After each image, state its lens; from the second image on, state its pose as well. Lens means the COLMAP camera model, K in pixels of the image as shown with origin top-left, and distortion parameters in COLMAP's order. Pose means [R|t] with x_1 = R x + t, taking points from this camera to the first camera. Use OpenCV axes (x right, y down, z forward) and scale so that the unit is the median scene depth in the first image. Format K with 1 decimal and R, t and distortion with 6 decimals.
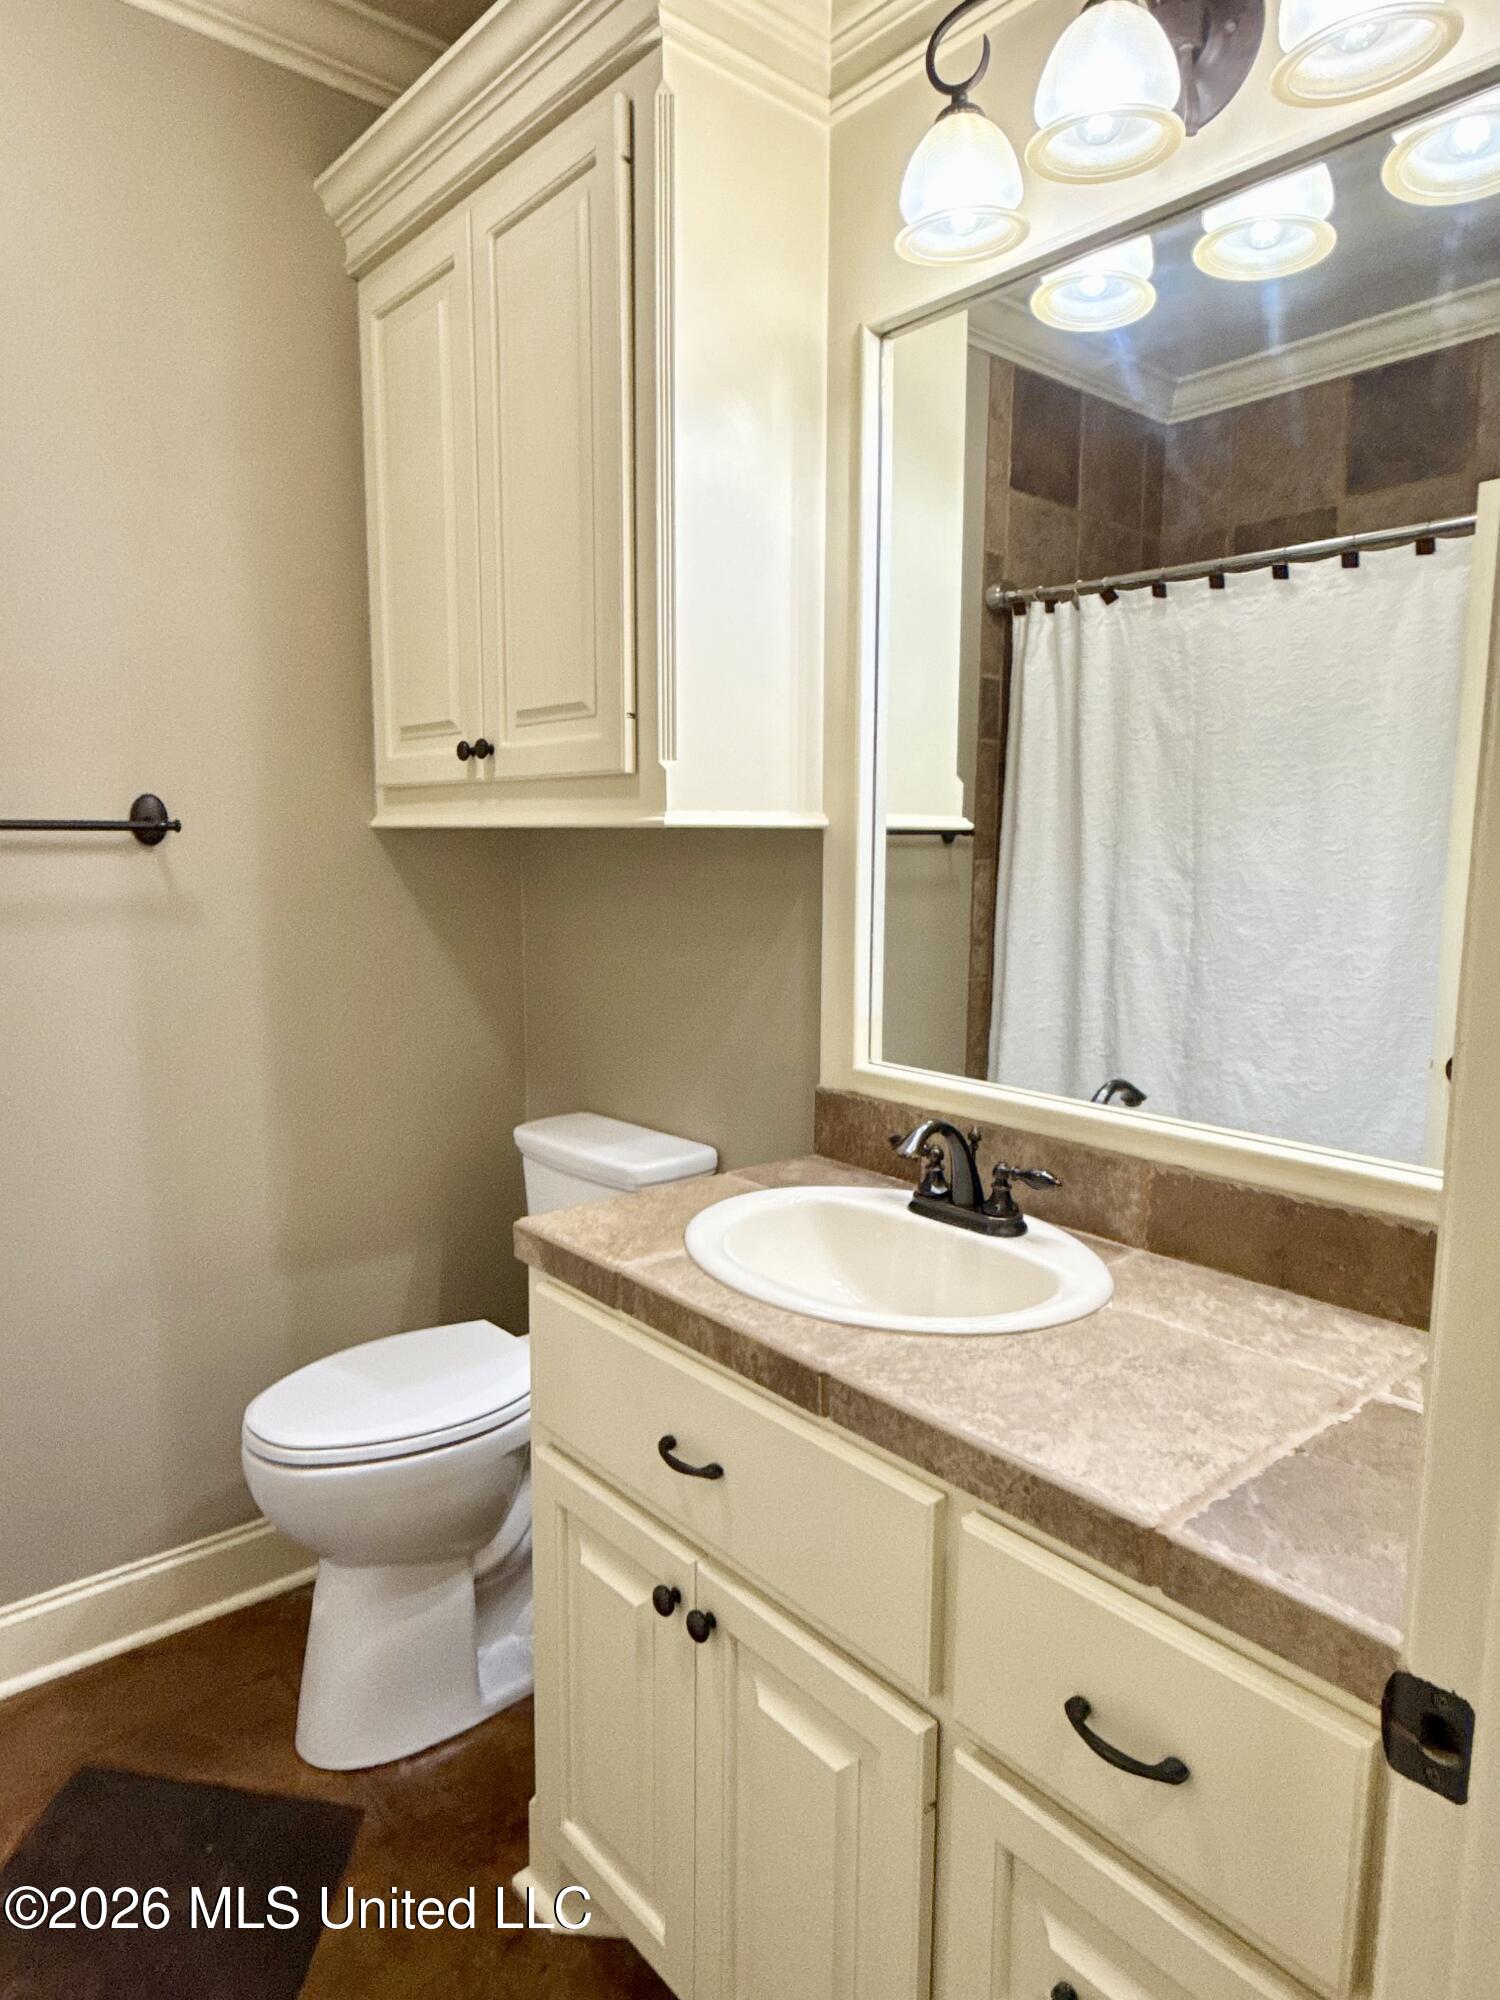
lens RADIAL K [[1226.1, 0, 751.0], [0, 1226.1, 998.2], [0, 0, 1]] dist [0.001878, -0.006931]
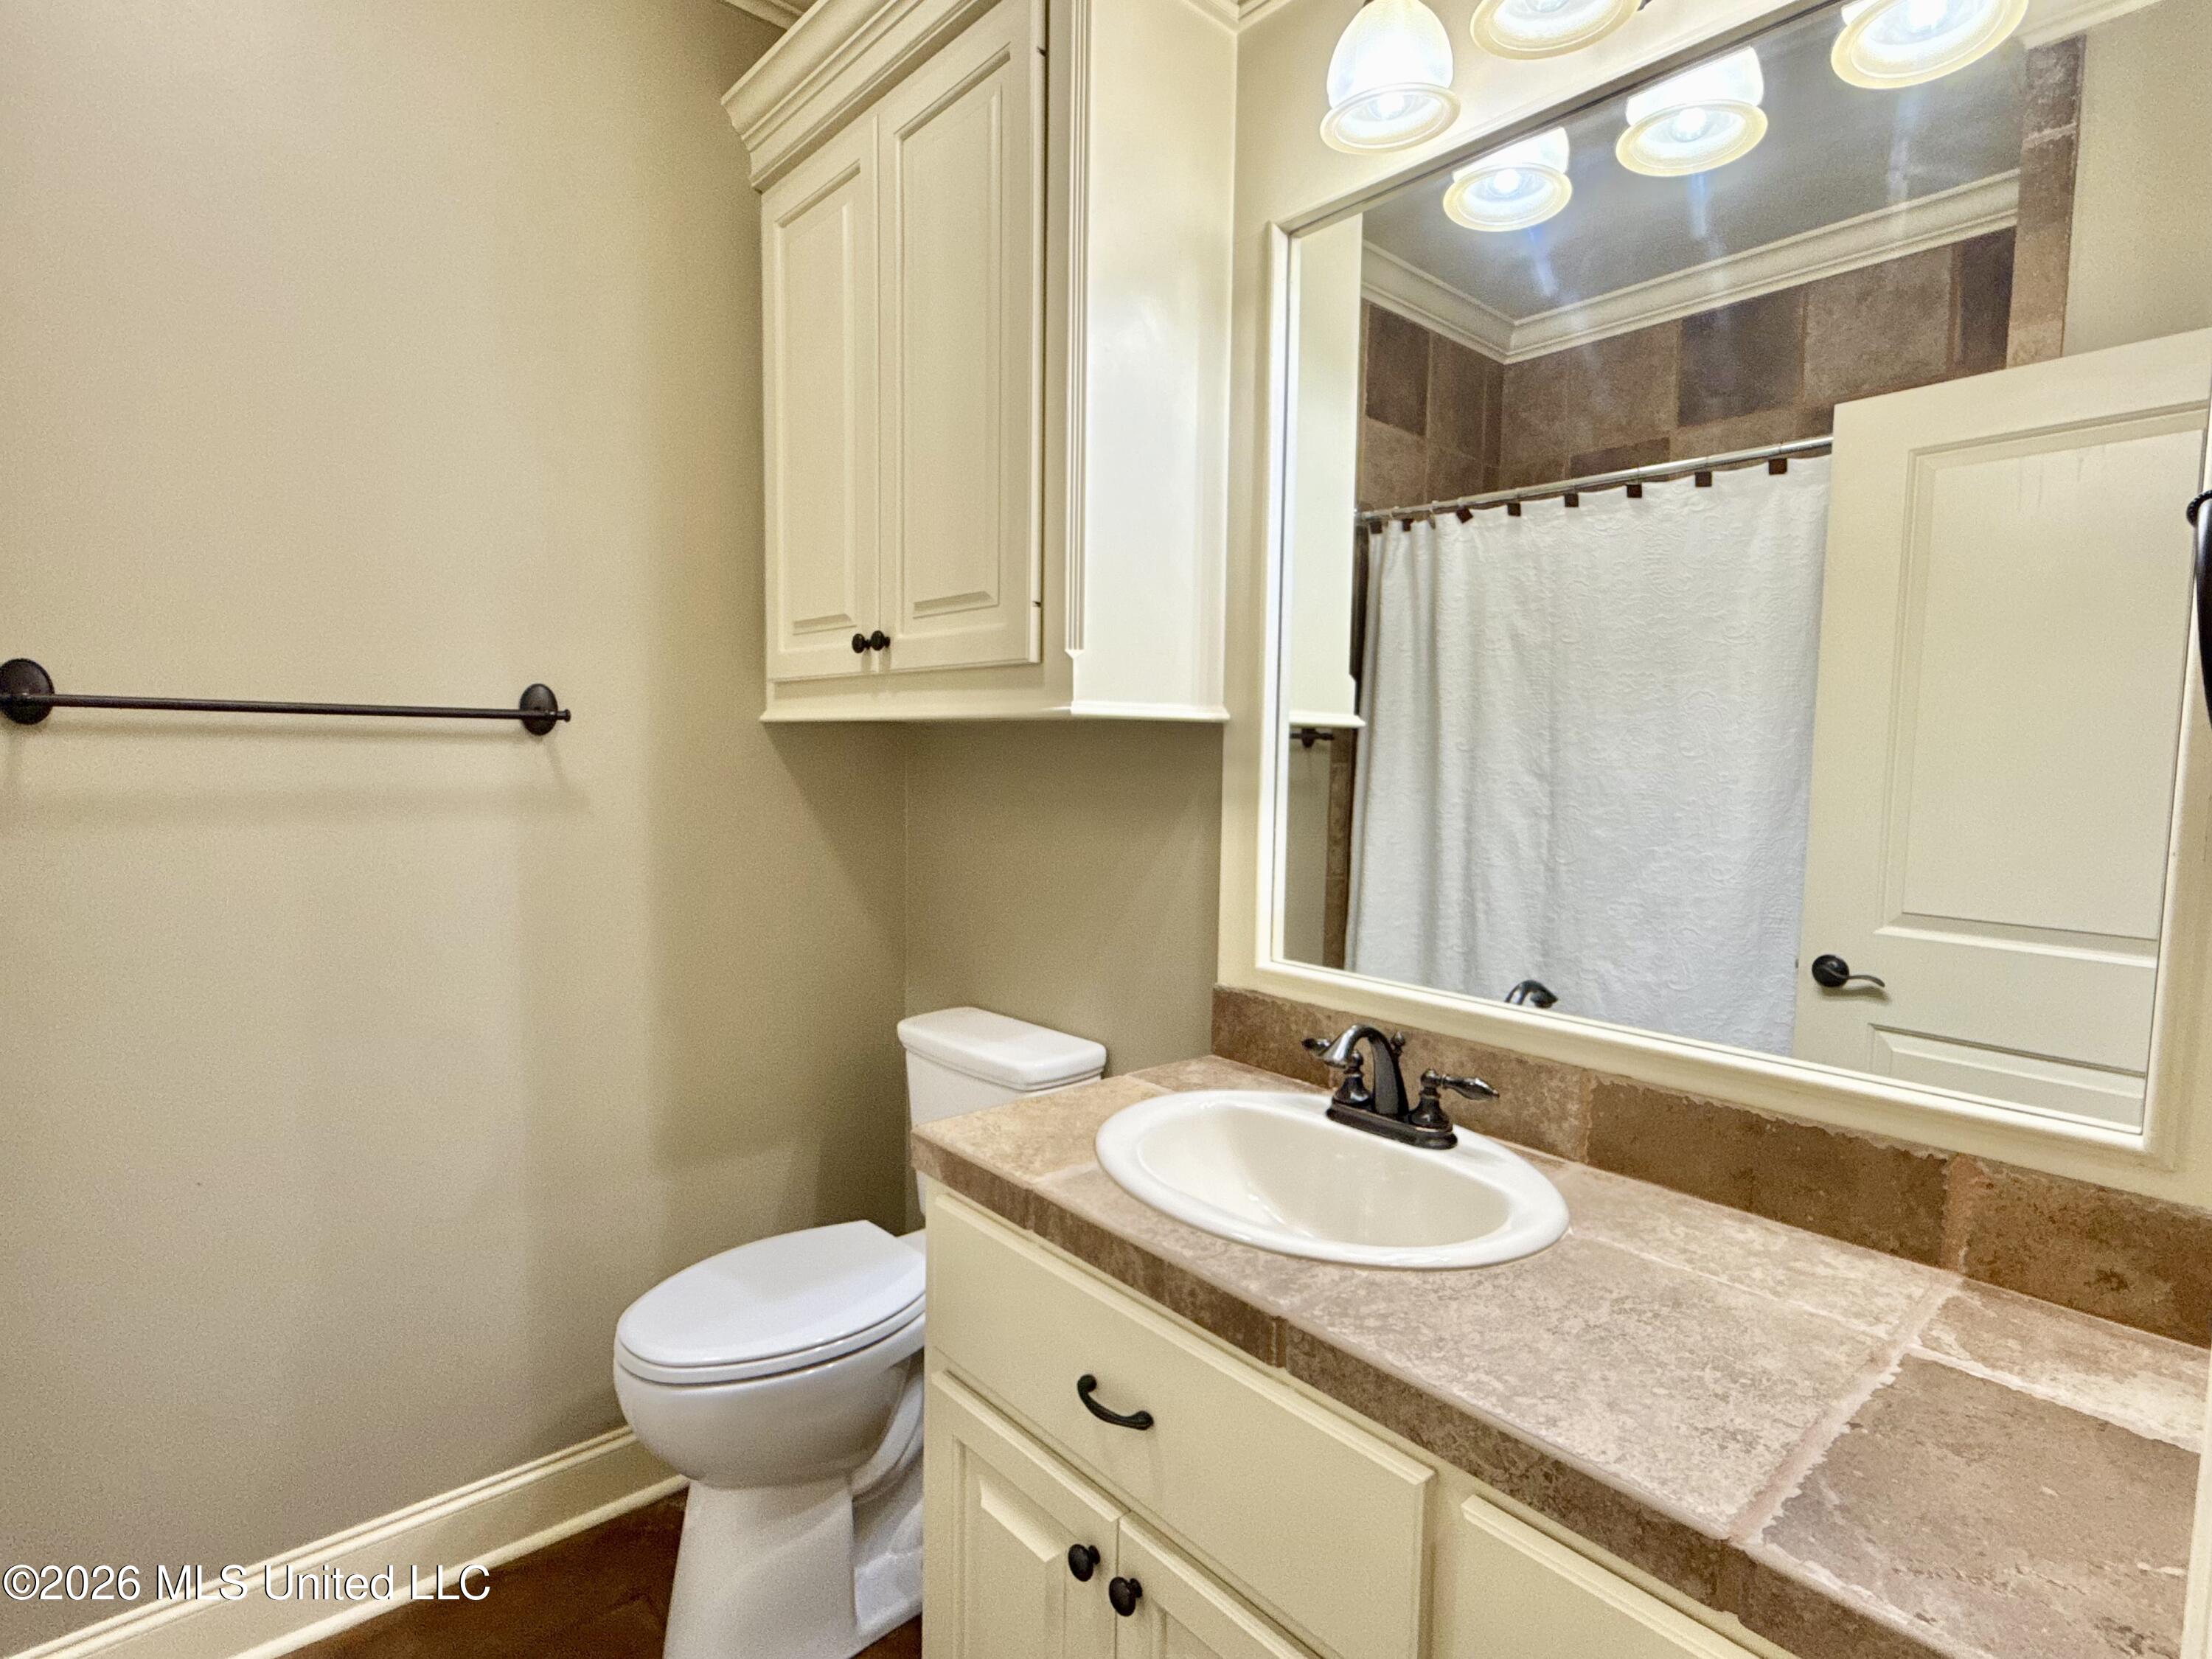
lens RADIAL K [[1115.0, 0, 1102.1], [0, 1115.0, 836.9], [0, 0, 1]] dist [-0.001902, 0.001250]
pose [[0.999895, 0.008964, 0.011428, -0.048842], [-0.008359, 0.998619, -0.051873, 0.001049], [-0.011877, 0.051772, 0.998588, 0.108439]]
